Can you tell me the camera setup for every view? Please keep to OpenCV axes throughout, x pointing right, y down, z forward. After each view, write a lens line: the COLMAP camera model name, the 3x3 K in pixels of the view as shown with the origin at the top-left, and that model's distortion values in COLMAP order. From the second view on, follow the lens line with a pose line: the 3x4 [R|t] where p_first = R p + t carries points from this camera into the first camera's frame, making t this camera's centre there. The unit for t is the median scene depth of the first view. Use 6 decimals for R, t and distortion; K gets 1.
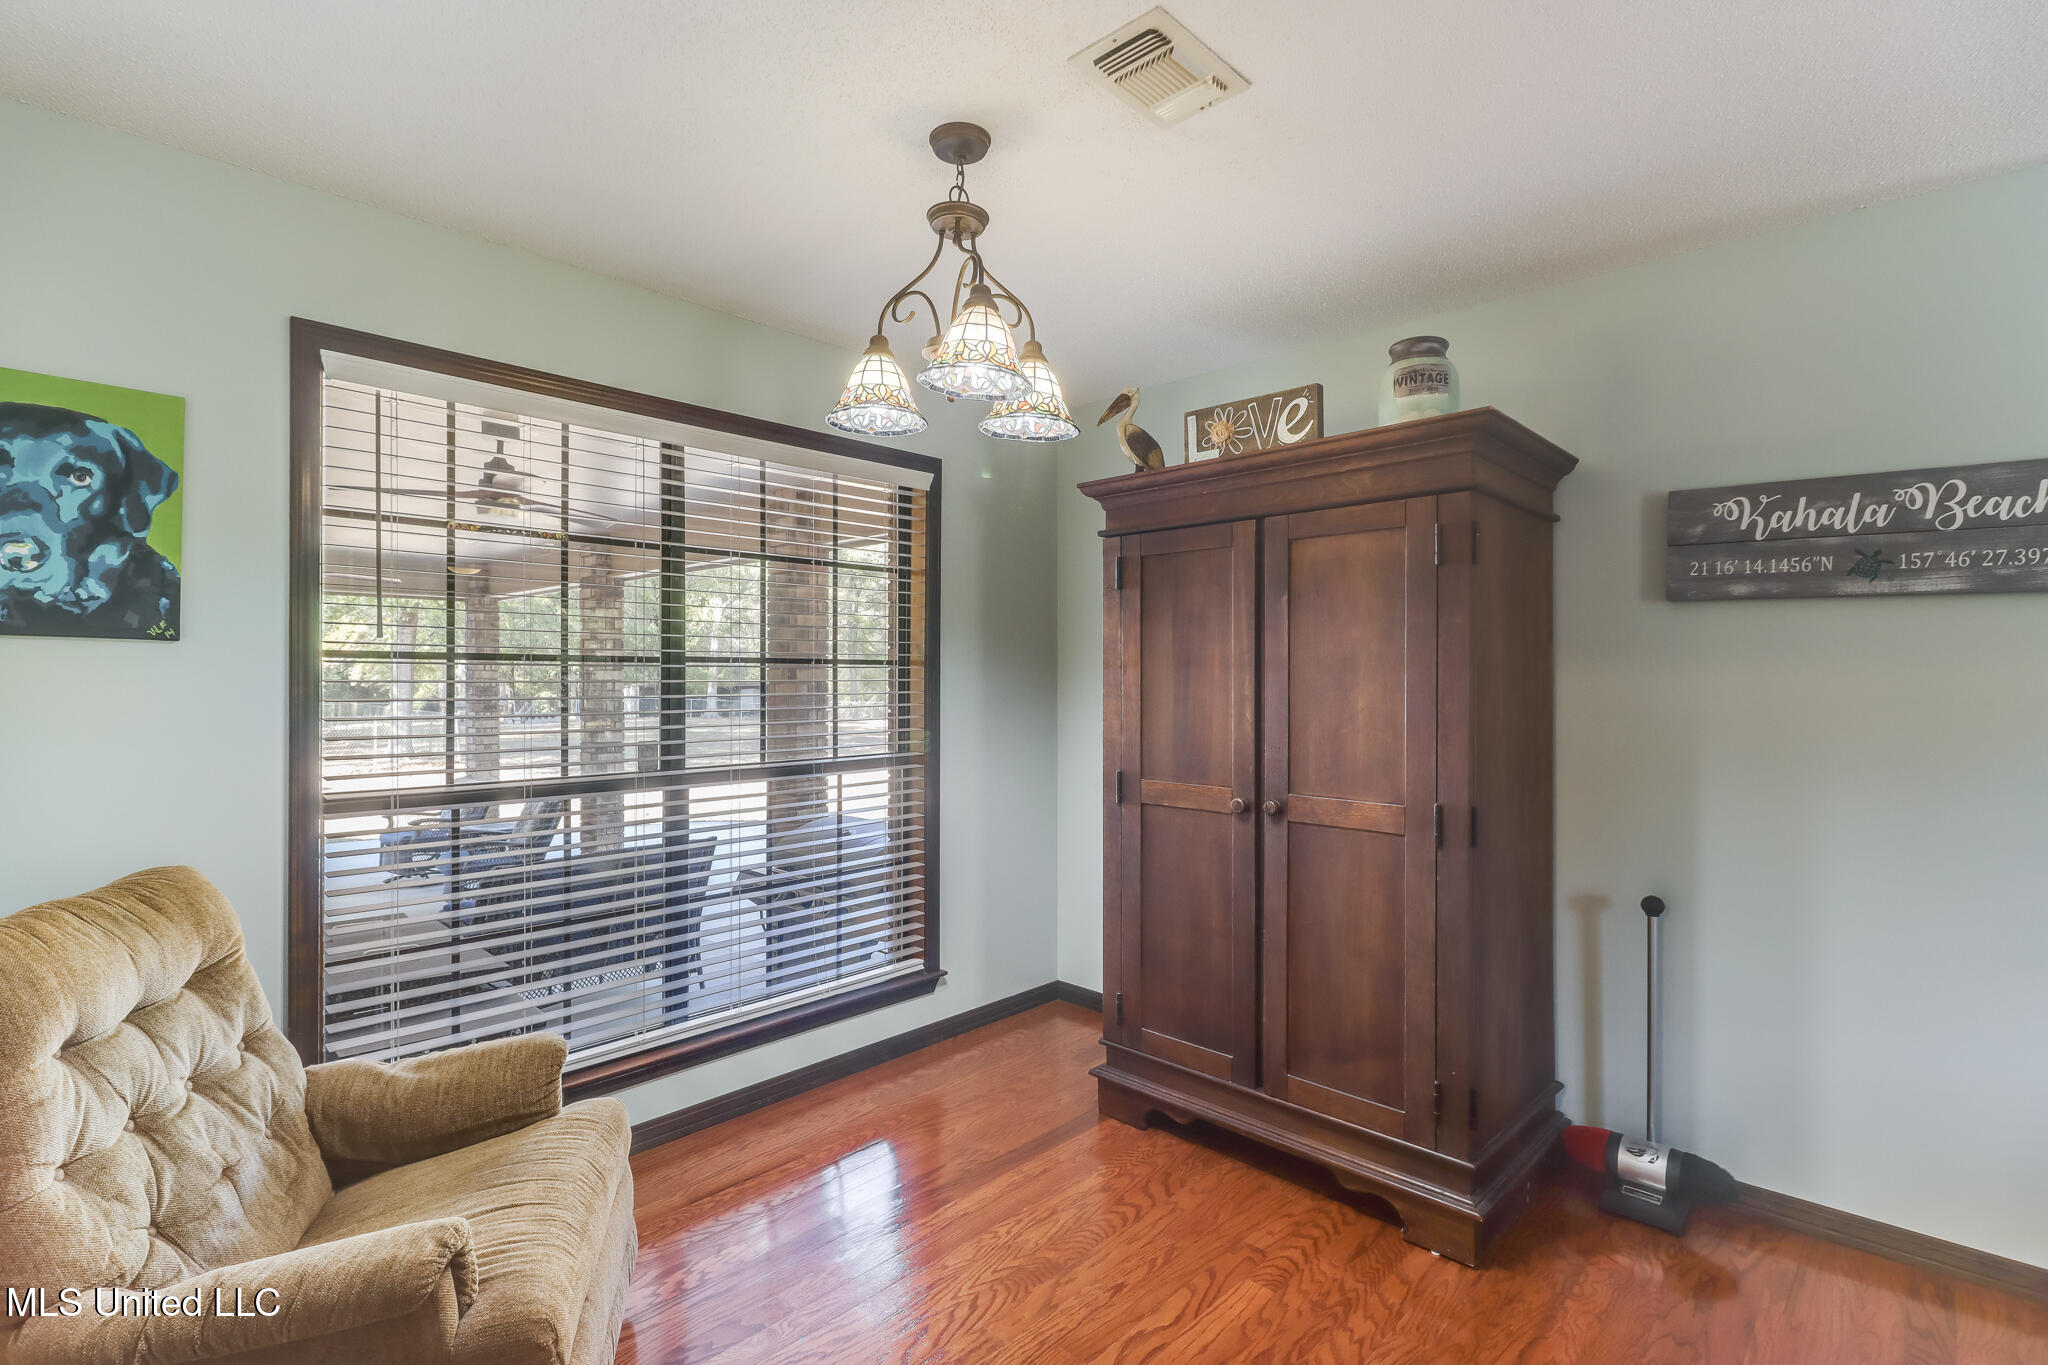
lens RADIAL K [[977.4, 0, 1029.2], [0, 977.4, 686.0], [0, 0, 1]] dist [-0.003744, -0.000874]
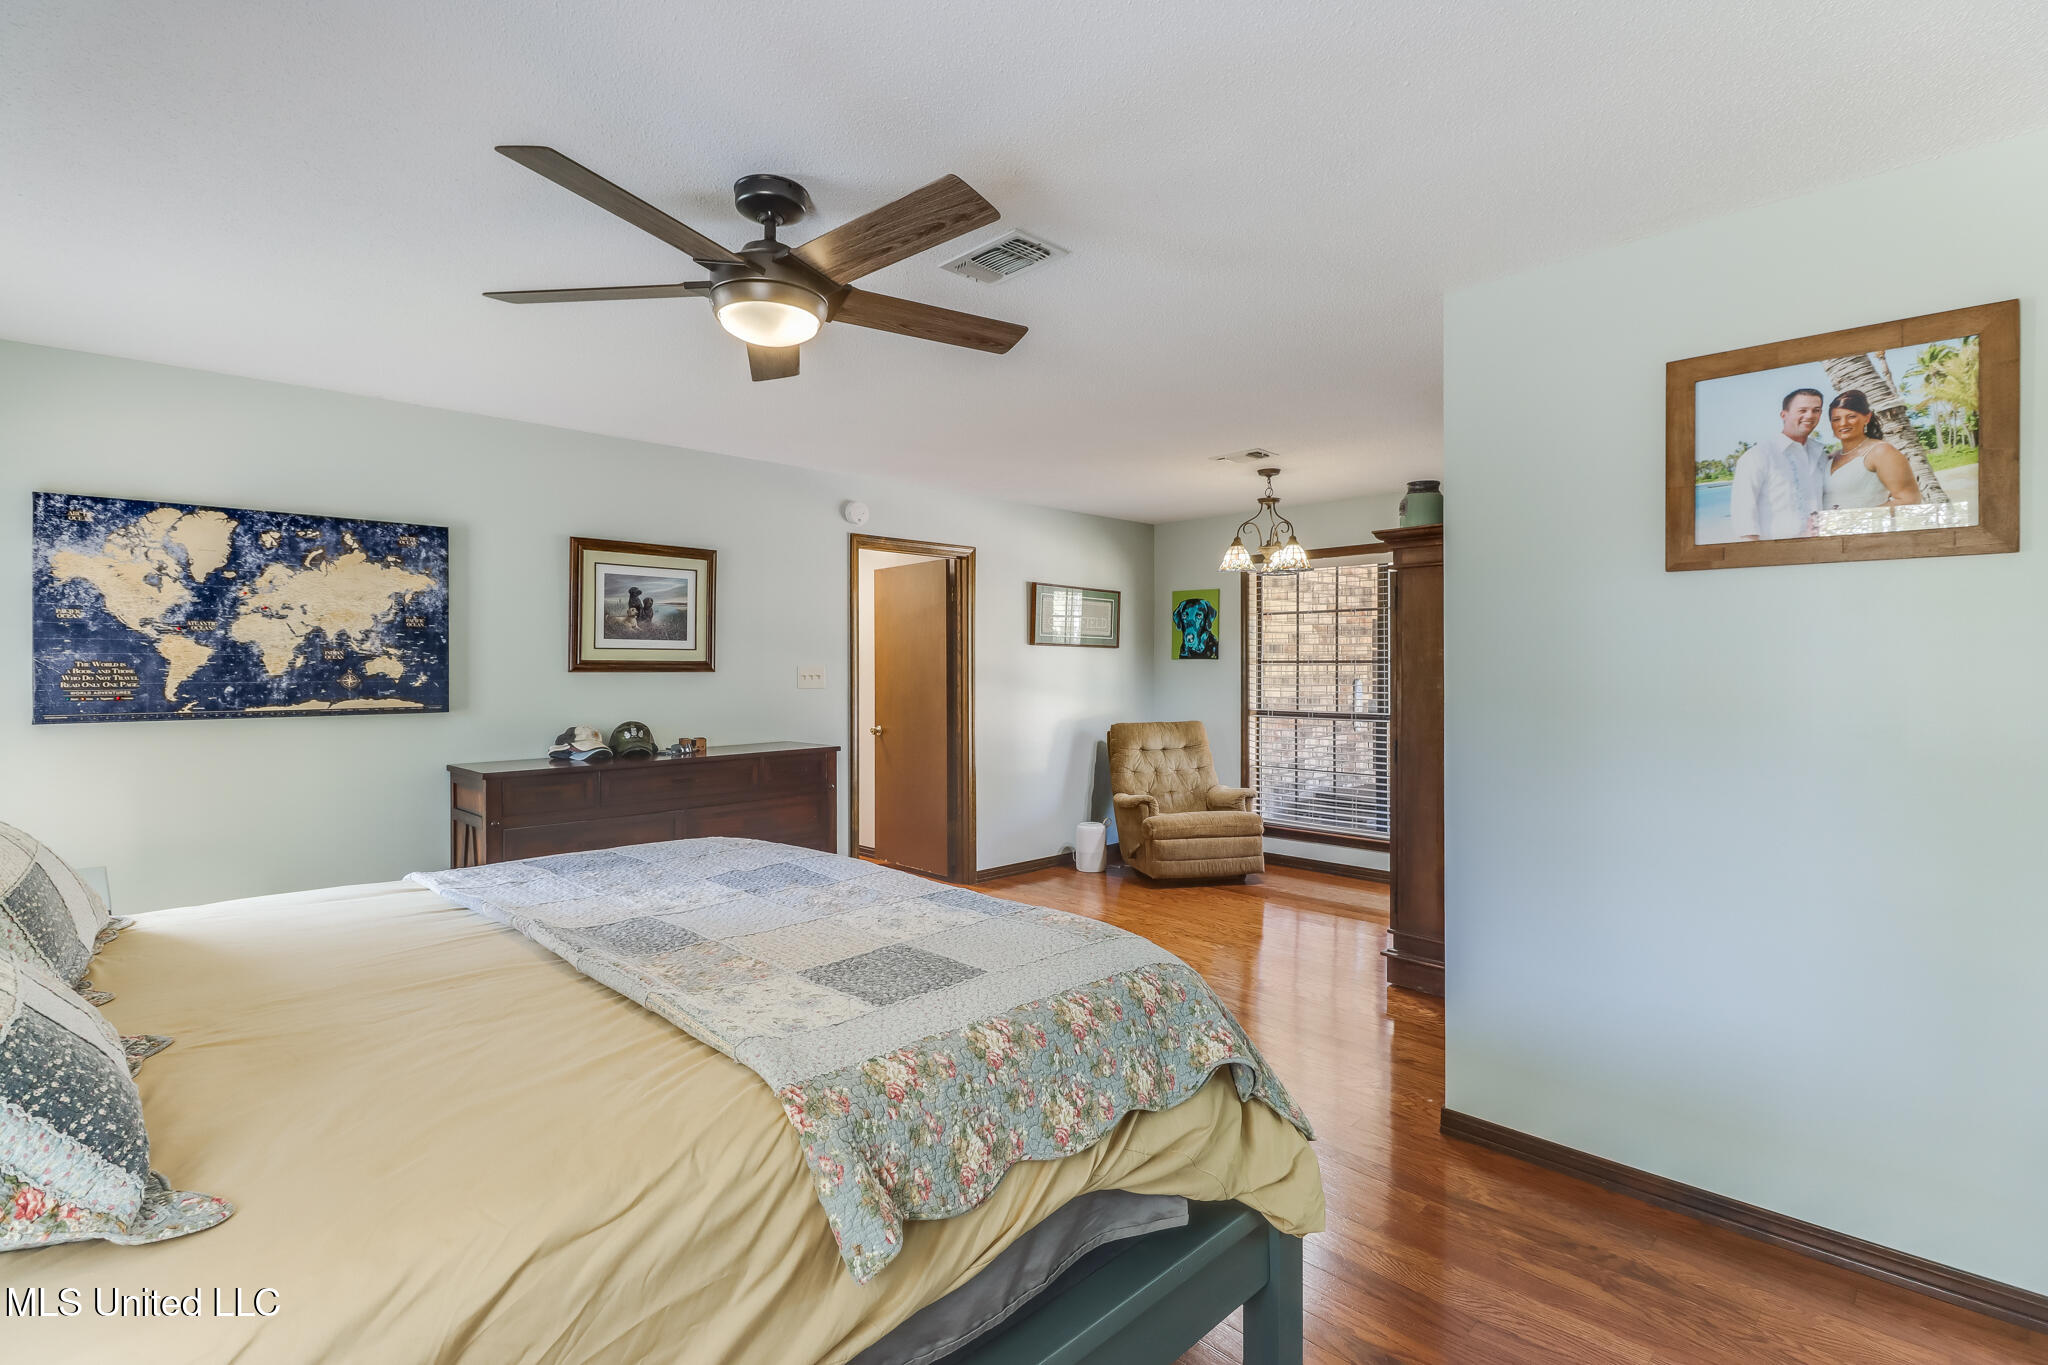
lens RADIAL K [[977.4, 0, 1024.8], [0, 977.4, 675.1], [0, 0, 1]] dist [-0.003744, -0.000874]
pose [[-0.017044, 0.004436, -0.999845, 2.689151], [-0.017824, 0.999830, 0.004740, 0.004524], [0.999696, 0.017902, -0.016962, 0.386985]]
